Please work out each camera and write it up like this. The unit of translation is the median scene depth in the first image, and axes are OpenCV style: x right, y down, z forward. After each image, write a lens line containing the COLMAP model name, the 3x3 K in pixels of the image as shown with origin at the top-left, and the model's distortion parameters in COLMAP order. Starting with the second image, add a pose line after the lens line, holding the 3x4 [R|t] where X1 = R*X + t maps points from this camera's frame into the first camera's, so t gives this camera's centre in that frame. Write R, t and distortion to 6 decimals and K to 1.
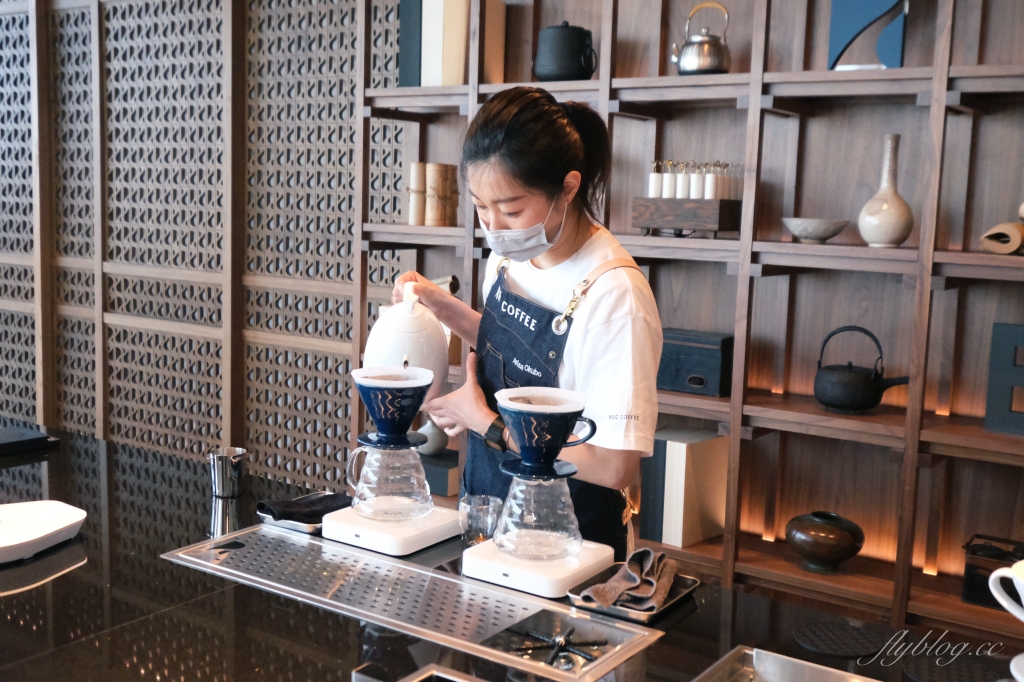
lens RADIAL K [[1133.8, 0, 517.7], [0, 1133.8, 325.8], [0, 0, 1]] dist [0.015125, 0.003646]
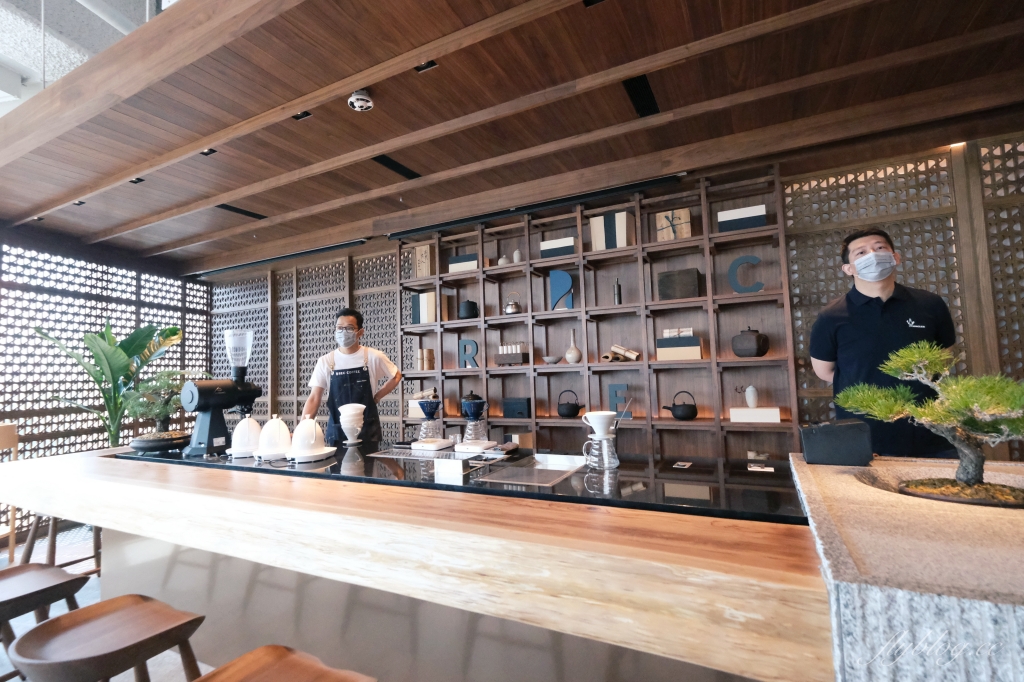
lens RADIAL K [[449.7, 0, 516.2], [0, 449.7, 343.3], [0, 0, 1]] dist [0.001306, 0.000288]
pose [[0.986178, -0.060146, 0.154385, -0.025173], [0.085368, 0.983035, -0.162338, 0.057667], [-0.142002, 0.173274, 0.974583, -0.190902]]
